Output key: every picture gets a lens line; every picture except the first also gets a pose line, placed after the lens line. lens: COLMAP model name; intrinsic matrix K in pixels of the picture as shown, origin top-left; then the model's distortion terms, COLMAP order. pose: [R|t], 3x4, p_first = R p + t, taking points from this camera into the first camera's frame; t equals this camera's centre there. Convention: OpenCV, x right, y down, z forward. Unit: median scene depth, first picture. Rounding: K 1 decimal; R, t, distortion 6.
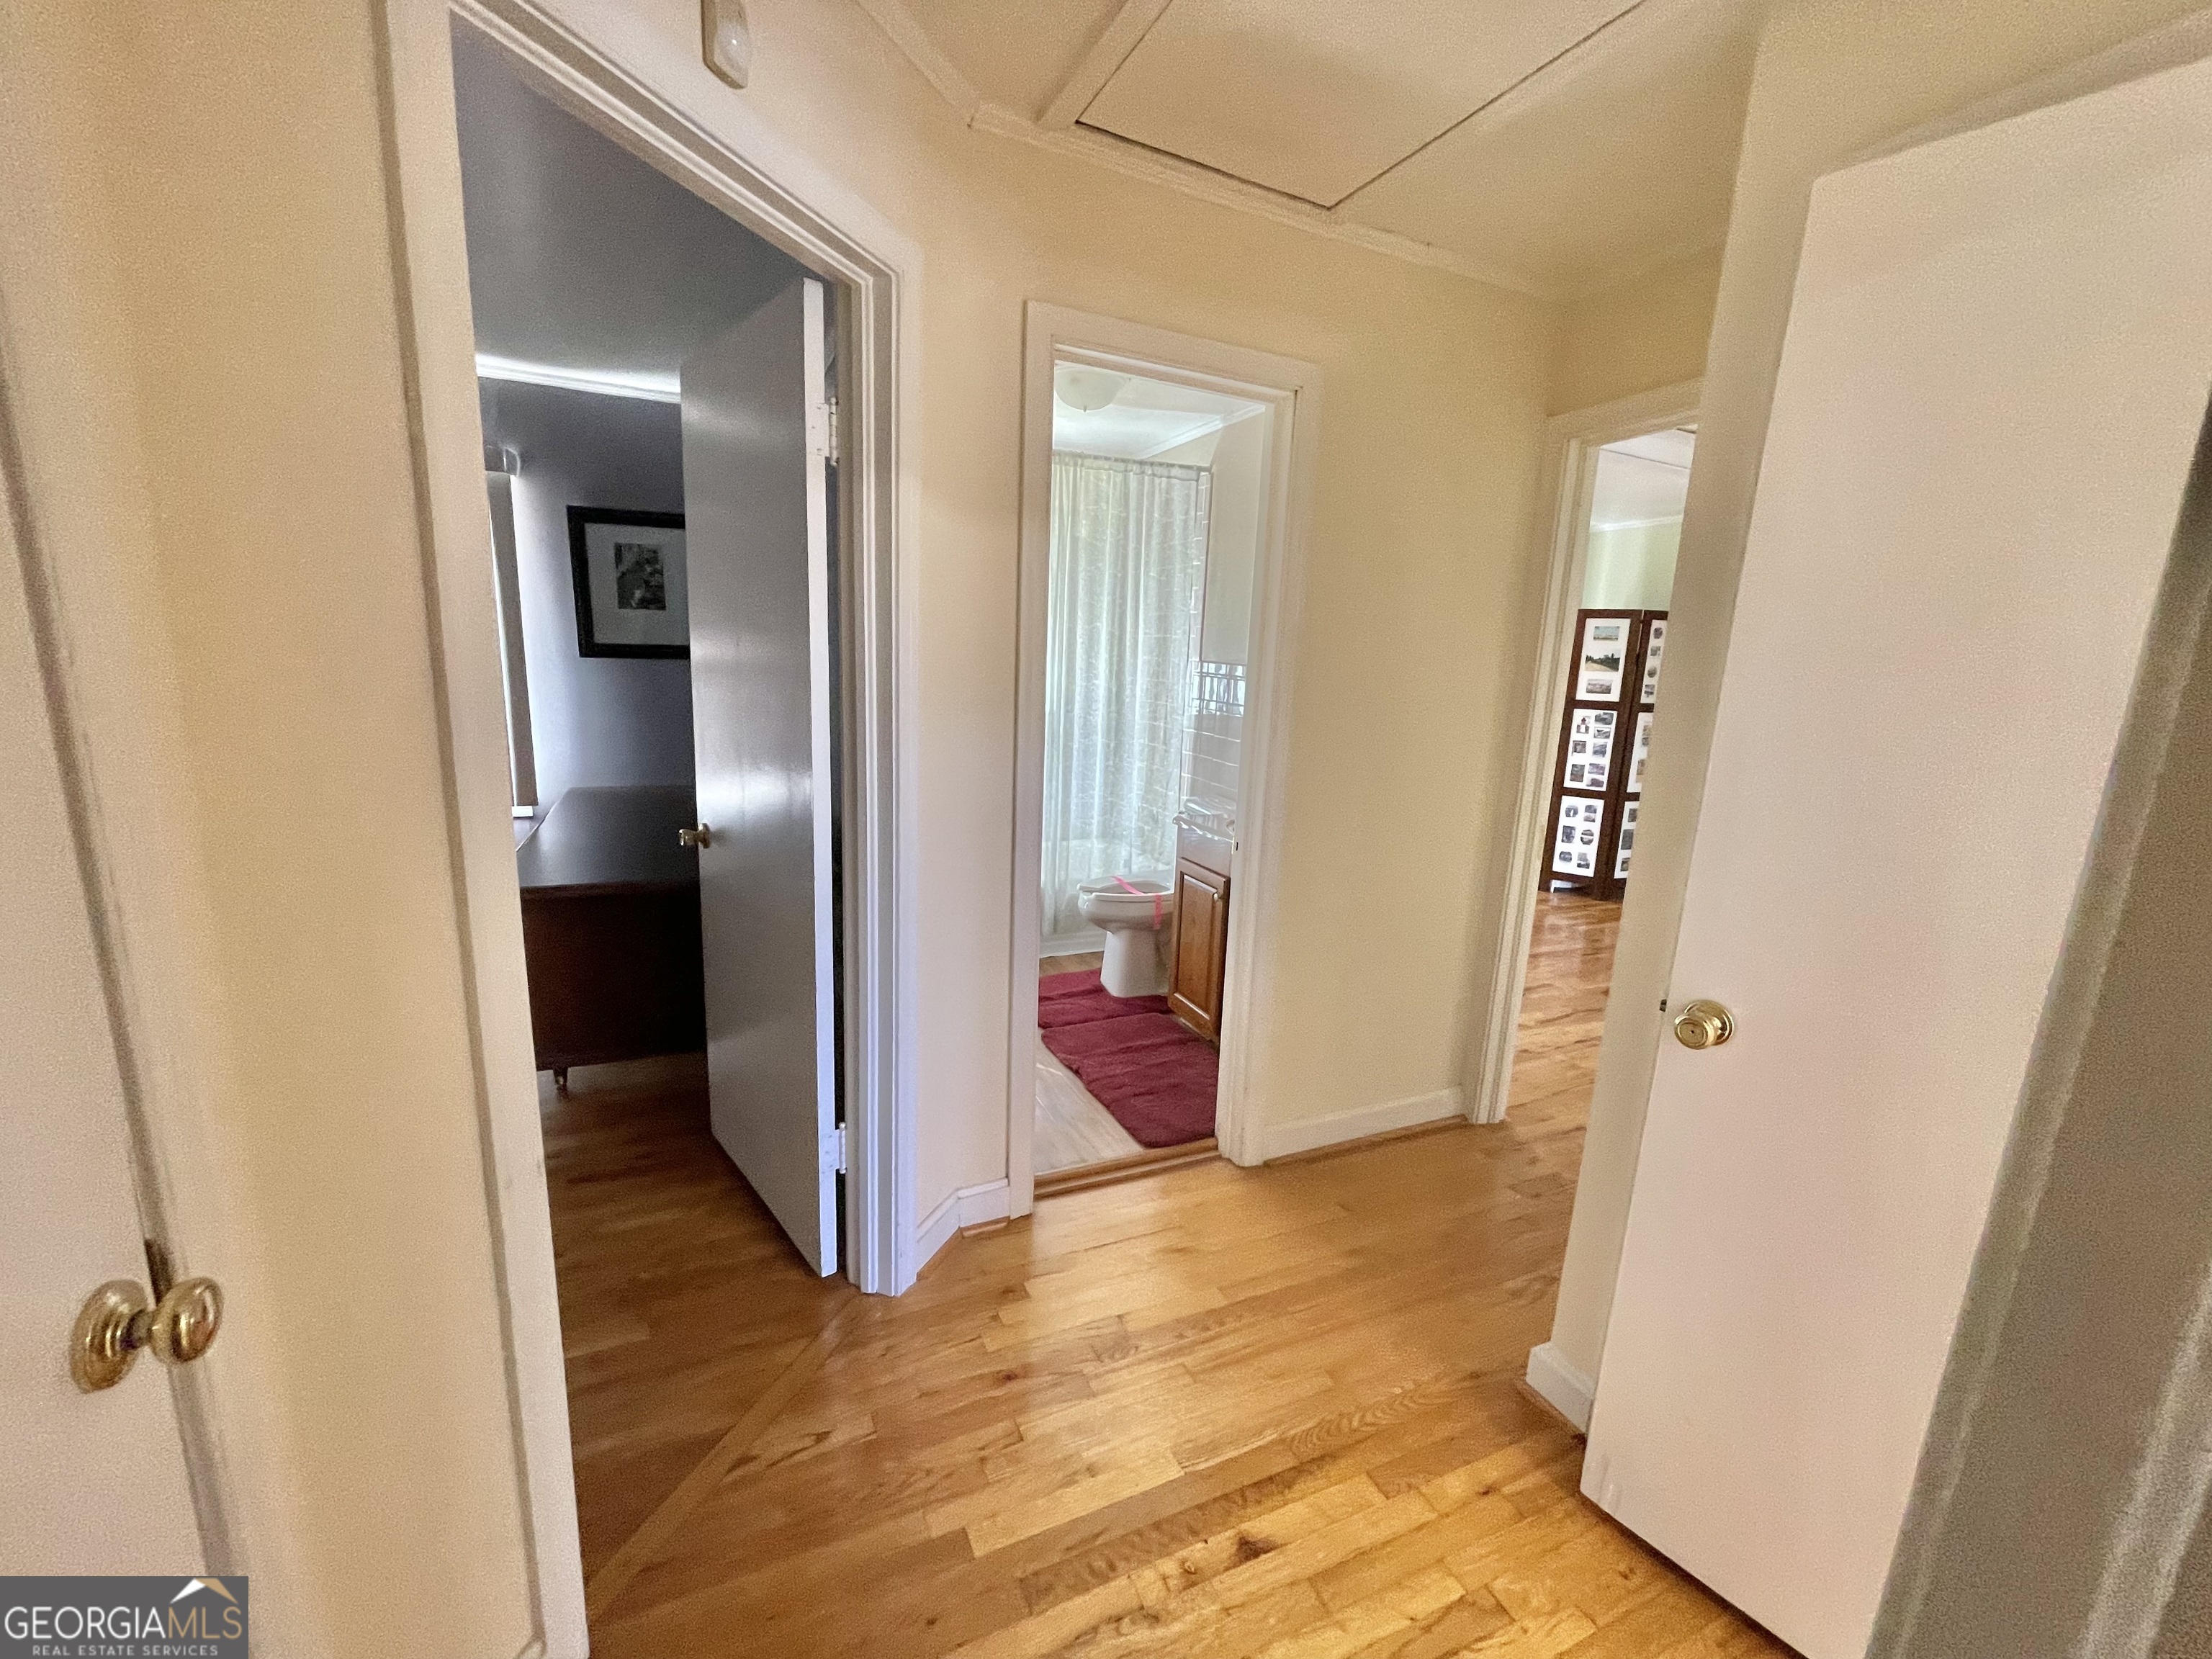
lens RADIAL K [[895.4, 0, 1110.5], [0, 895.4, 830.4], [0, 0, 1]] dist [0.003266, -0.001432]
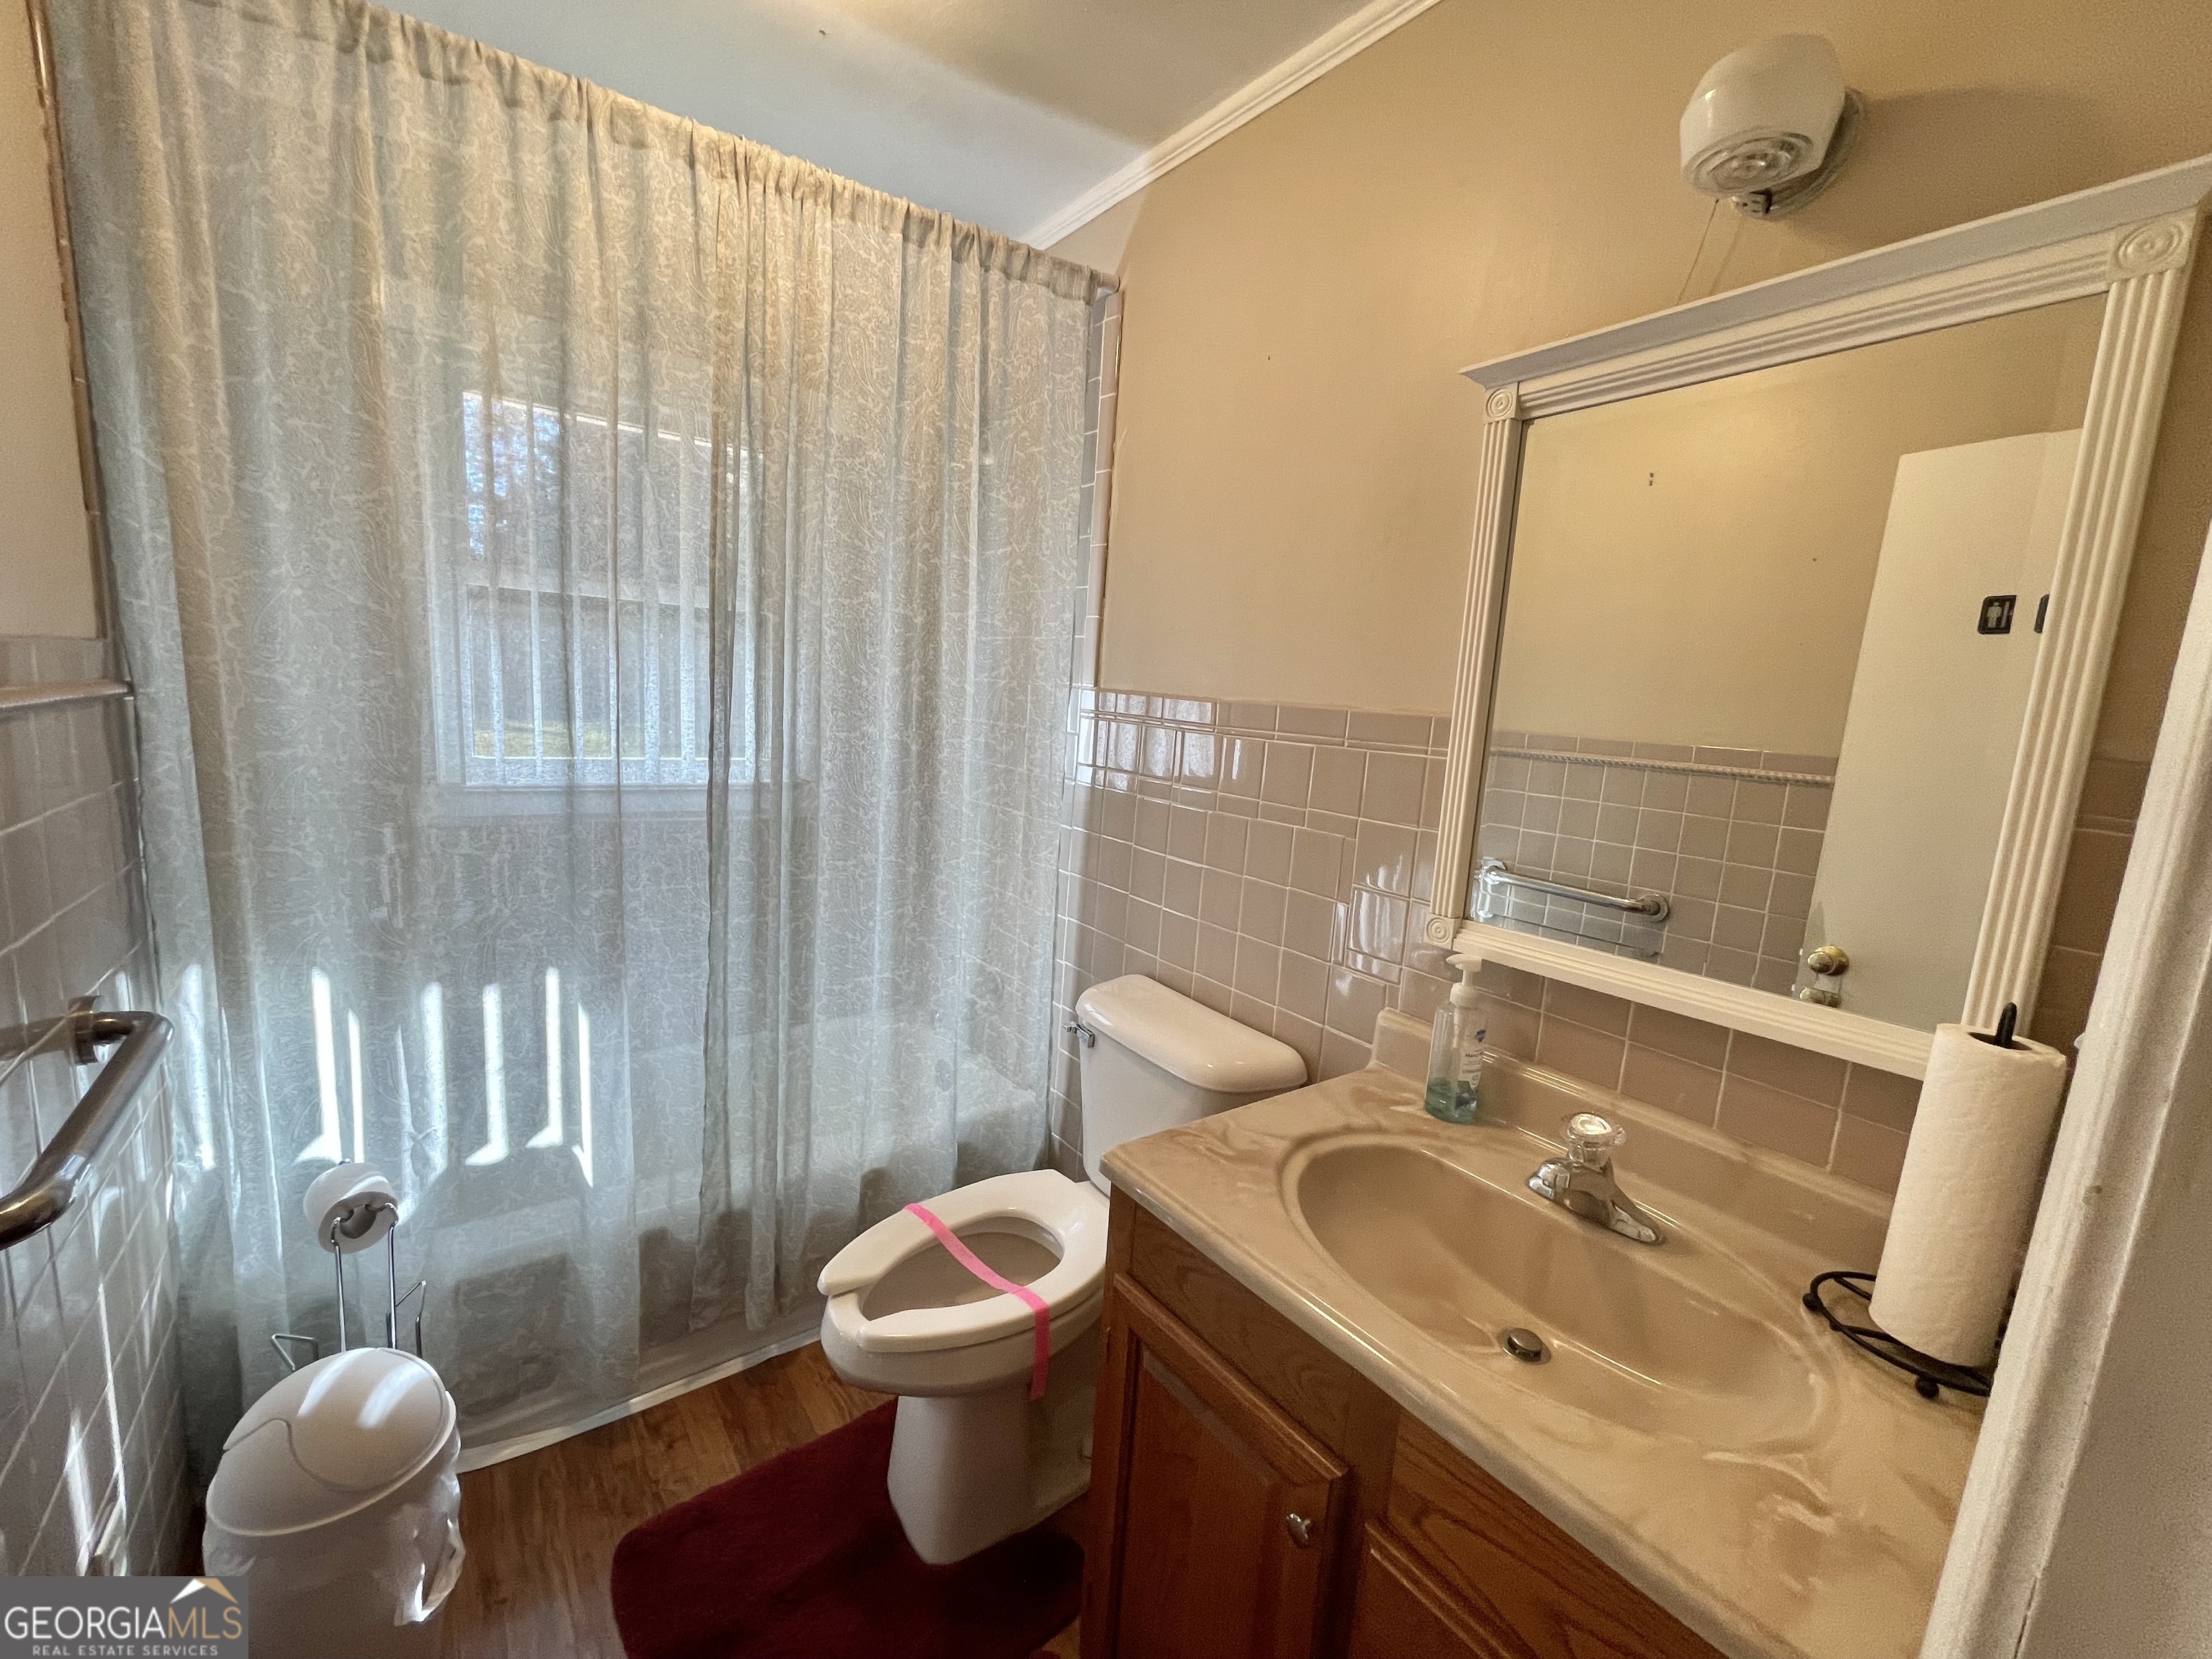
lens RADIAL K [[895.4, 0, 1129.4], [0, 895.4, 823.1], [0, 0, 1]] dist [0.003266, -0.001432]
pose [[0.970480, -0.010587, 0.240948, 0.000395], [0.017864, 0.999447, -0.028039, -0.102855], [-0.240518, 0.031516, 0.970133, 0.532012]]
